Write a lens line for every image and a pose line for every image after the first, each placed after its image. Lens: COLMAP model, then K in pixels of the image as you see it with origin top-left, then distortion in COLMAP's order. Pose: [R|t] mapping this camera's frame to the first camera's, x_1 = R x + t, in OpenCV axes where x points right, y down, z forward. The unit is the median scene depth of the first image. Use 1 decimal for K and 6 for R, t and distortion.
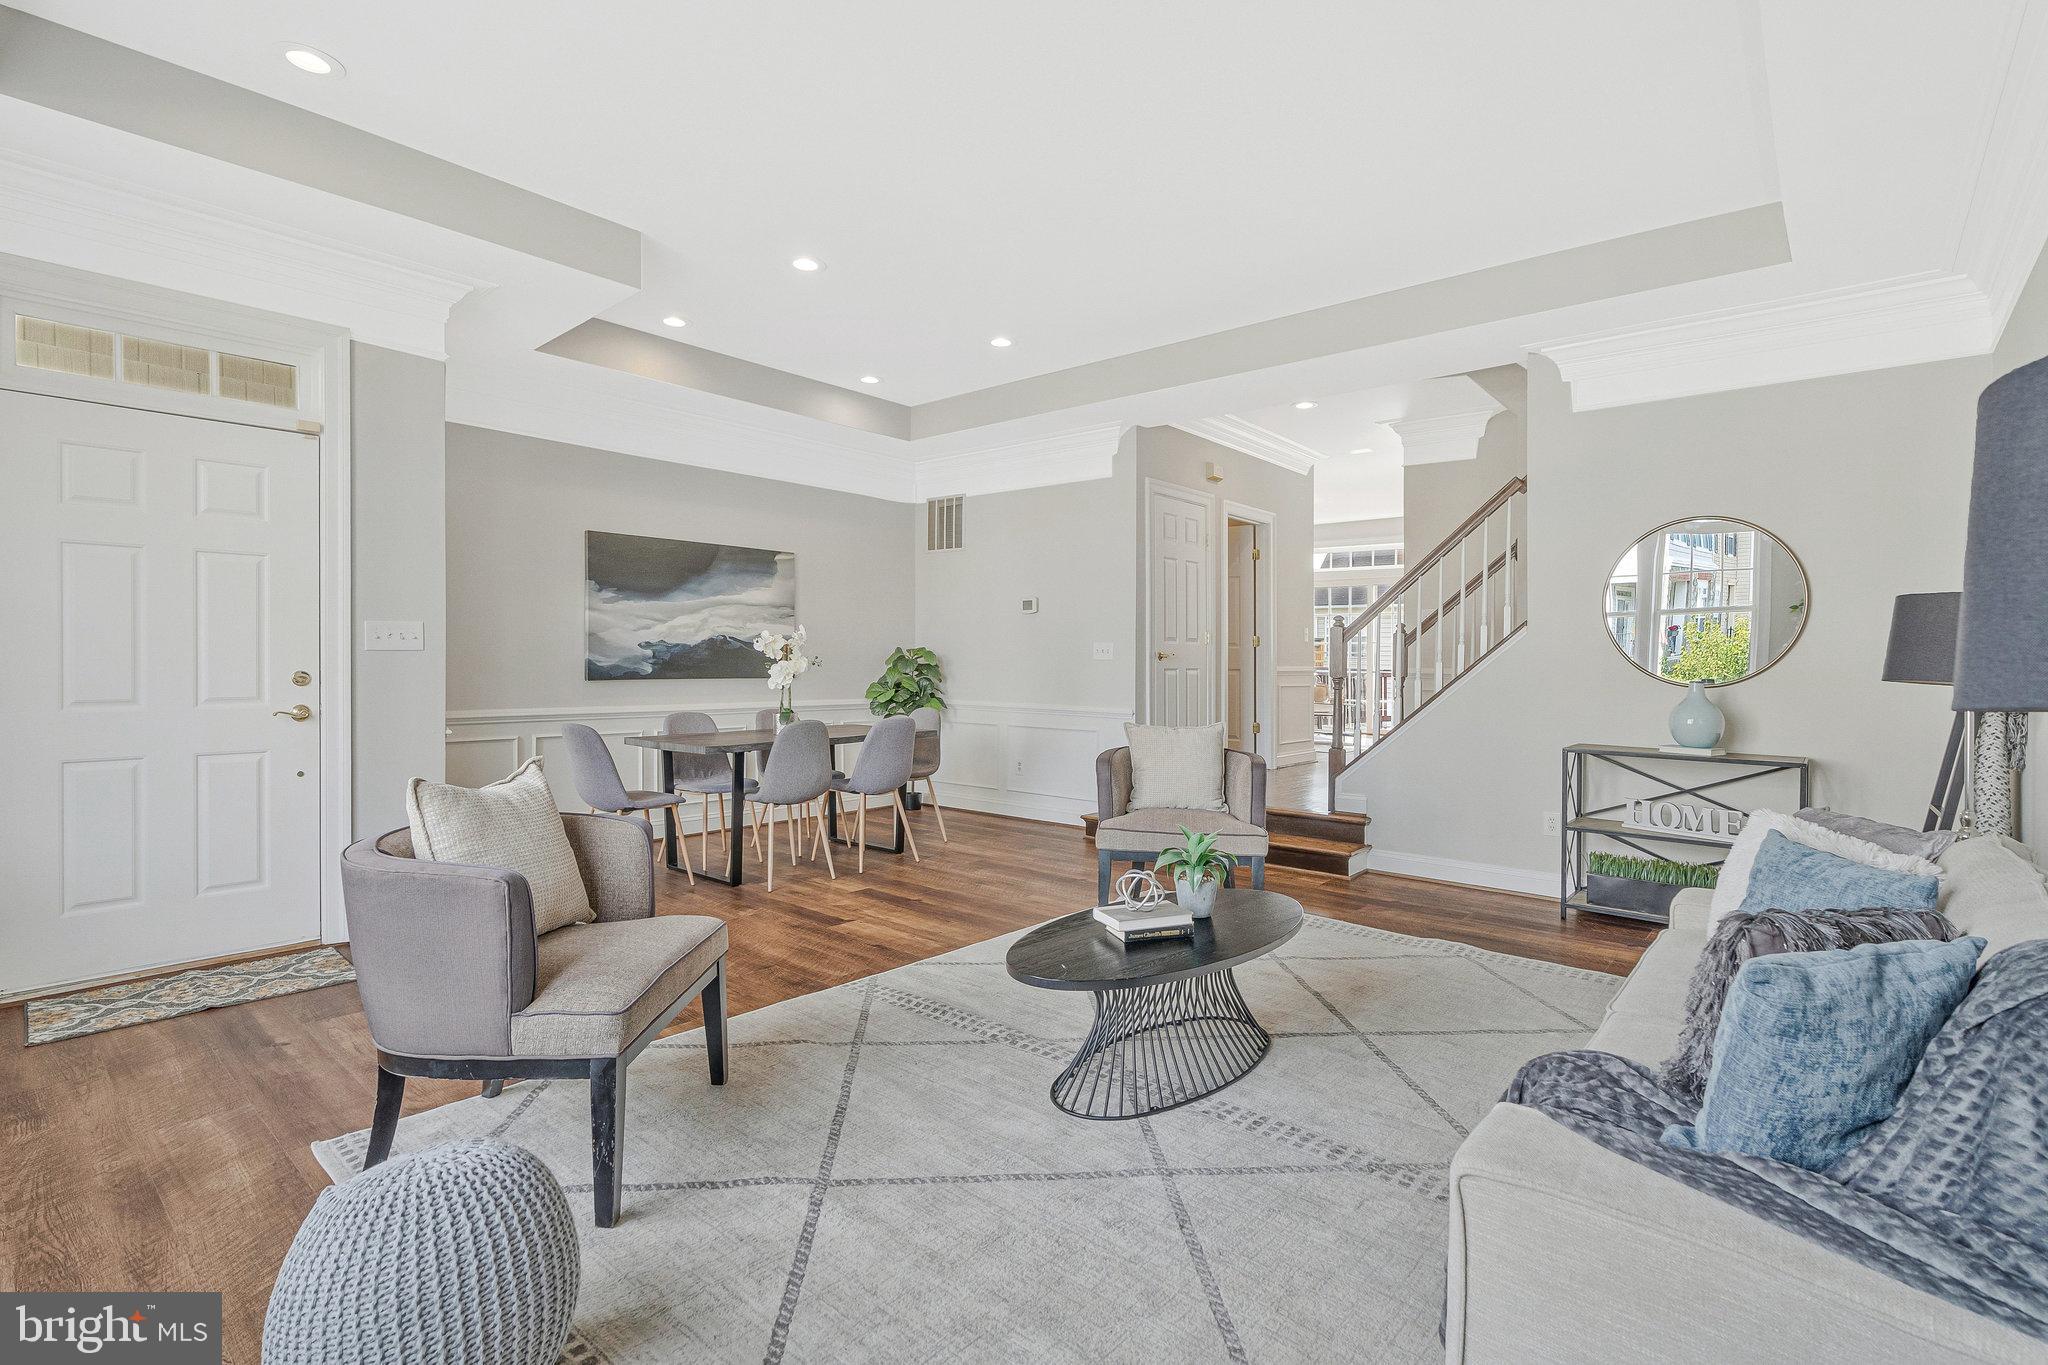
lens RADIAL K [[959.7, 0, 1016.9], [0, 959.7, 672.3], [0, 0, 1]] dist [-0.003596, 0.000181]
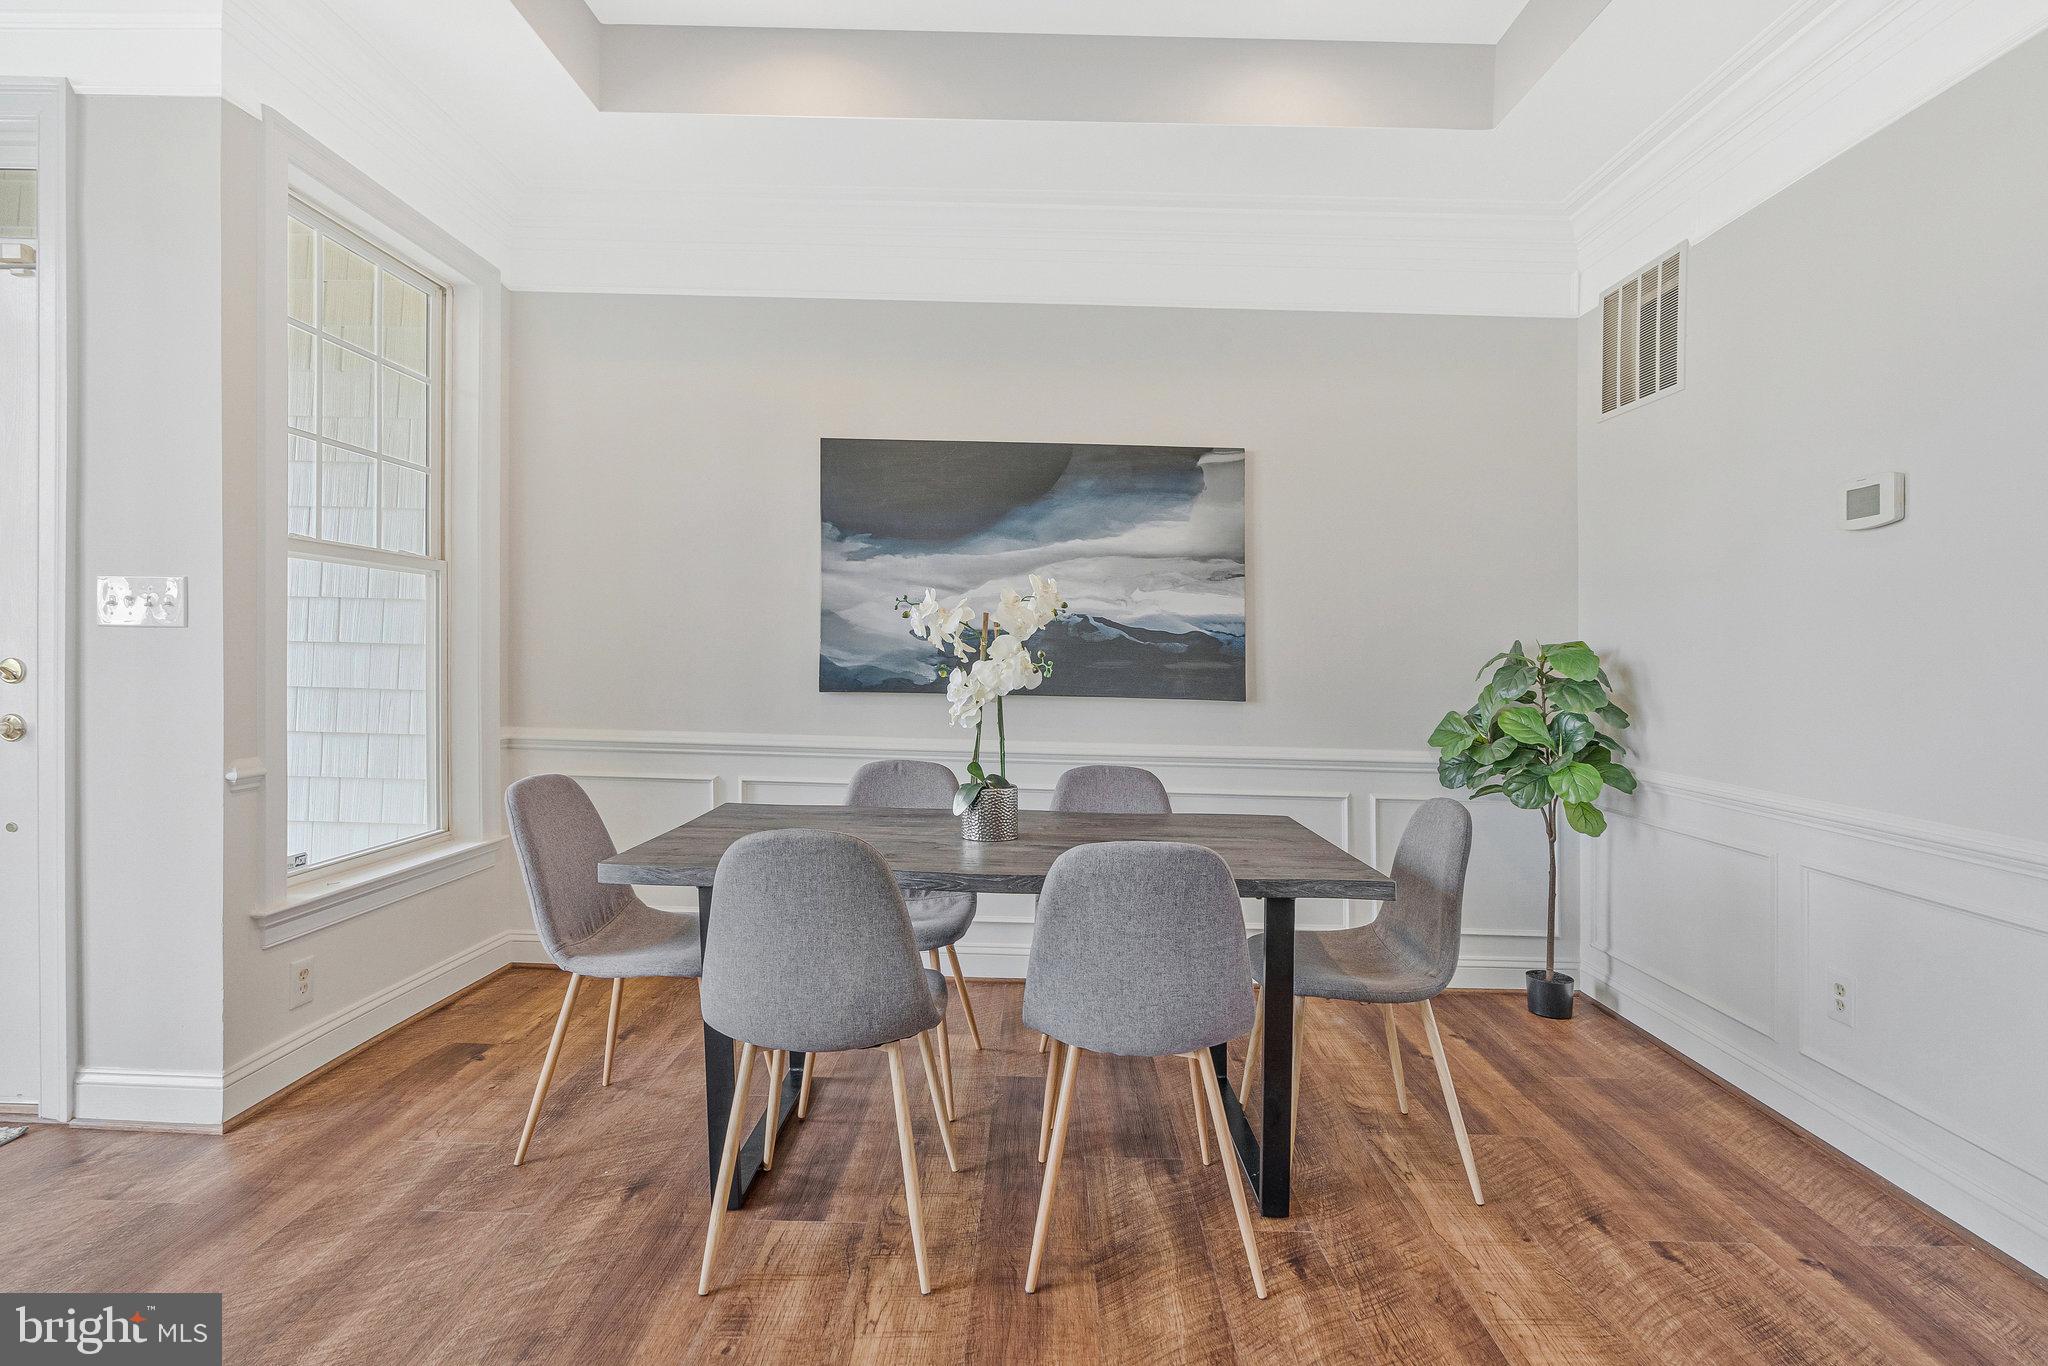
lens RADIAL K [[959.7, 0, 1016.9], [0, 959.7, 672.8], [0, 0, 1]] dist [-0.003596, 0.000181]
pose [[0.651091, 0.022508, -0.758666, 0.069358], [-0.028823, 0.999572, 0.004919, -0.007483], [0.758452, 0.018664, 0.651461, 0.579865]]
